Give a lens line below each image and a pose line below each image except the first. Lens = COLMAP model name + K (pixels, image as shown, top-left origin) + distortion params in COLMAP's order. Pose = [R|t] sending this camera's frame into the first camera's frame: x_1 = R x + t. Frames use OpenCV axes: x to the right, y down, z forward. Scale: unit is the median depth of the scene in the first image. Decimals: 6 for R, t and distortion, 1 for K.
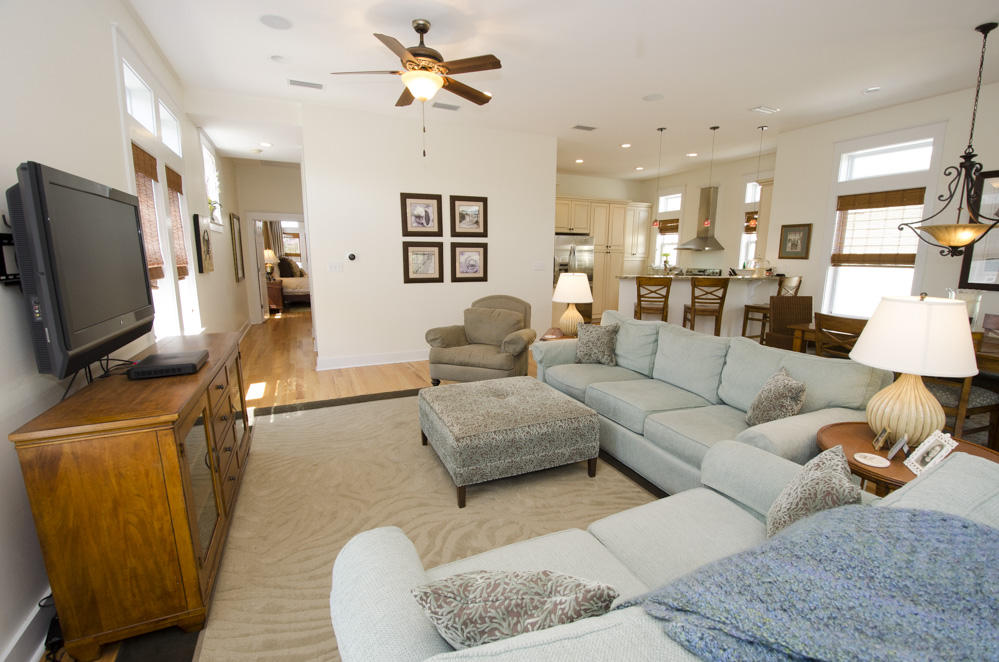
lens RADIAL K [[439.6, 0, 504.2], [0, 439.6, 332.2], [0, 0, 1]] dist [0.017347, -0.020318]
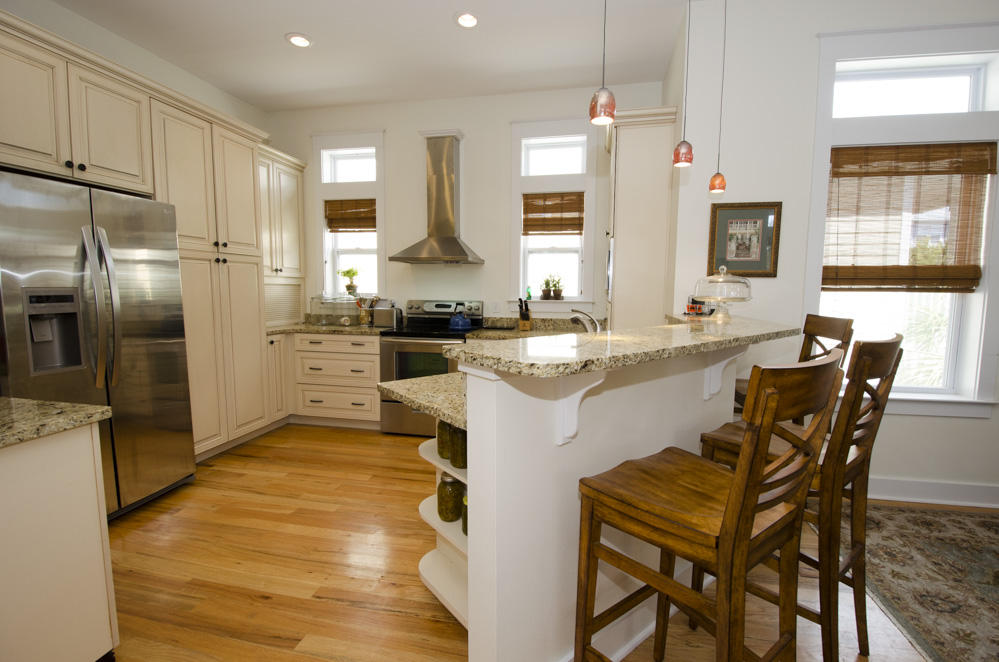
lens RADIAL K [[439.6, 0, 504.2], [0, 439.6, 332.2], [0, 0, 1]] dist [0.017347, -0.020318]
pose [[0.602409, -0.080276, 0.794141, 0.126813], [0.131473, 0.991320, 0.000477, -0.139343], [-0.787286, 0.104120, 0.607734, 0.907090]]
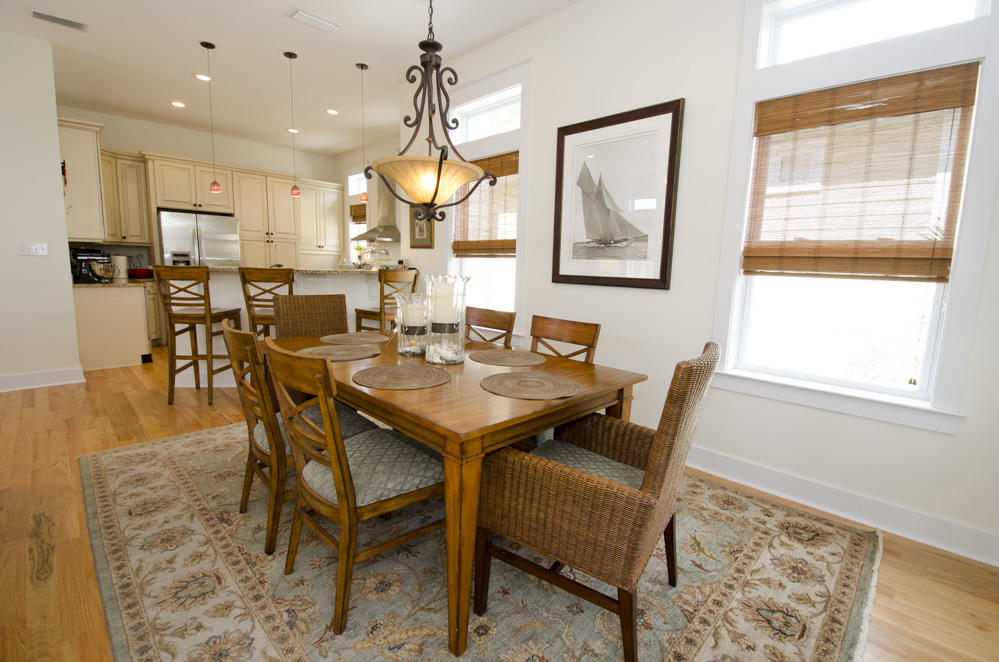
lens RADIAL K [[451.5, 0, 499.5], [0, 451.5, 331.0], [0, 0, 1]] dist [0.016526, -0.022418]
pose [[0.940588, -0.026708, 0.338497, 0.505572], [0.033413, 0.999344, -0.013994, -0.007411], [-0.337901, 0.024473, 0.940864, 0.219619]]
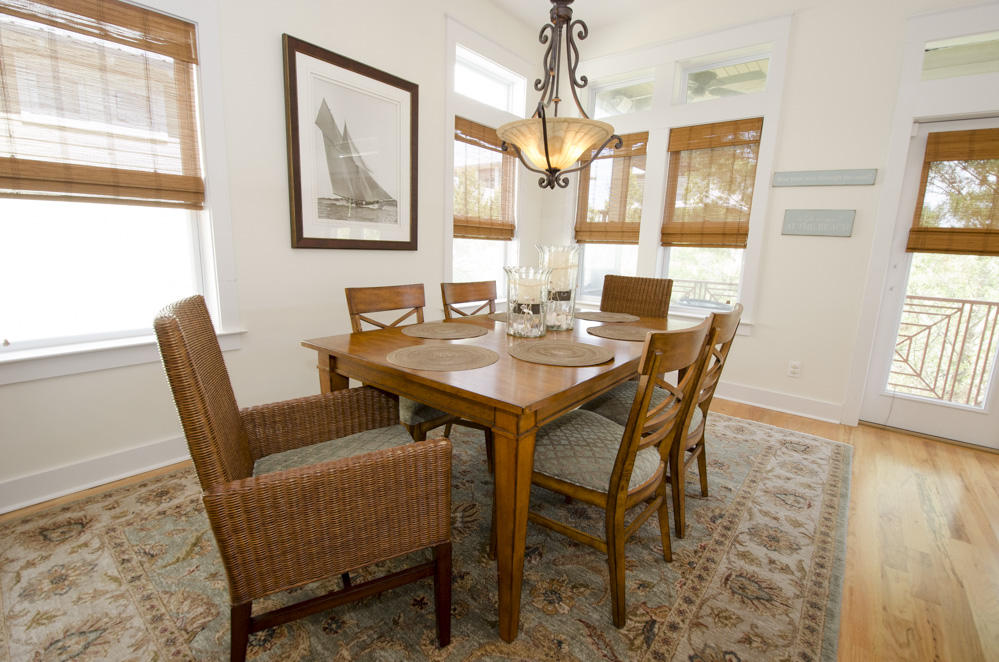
lens RADIAL K [[439.6, 0, 504.2], [0, 439.6, 332.2], [0, 0, 1]] dist [0.017347, -0.020318]
pose [[-0.431969, -0.198869, 0.879690, 0.286595], [0.114939, 0.955294, 0.272401, -0.090172], [-0.894534, 0.218780, -0.389800, 0.739177]]
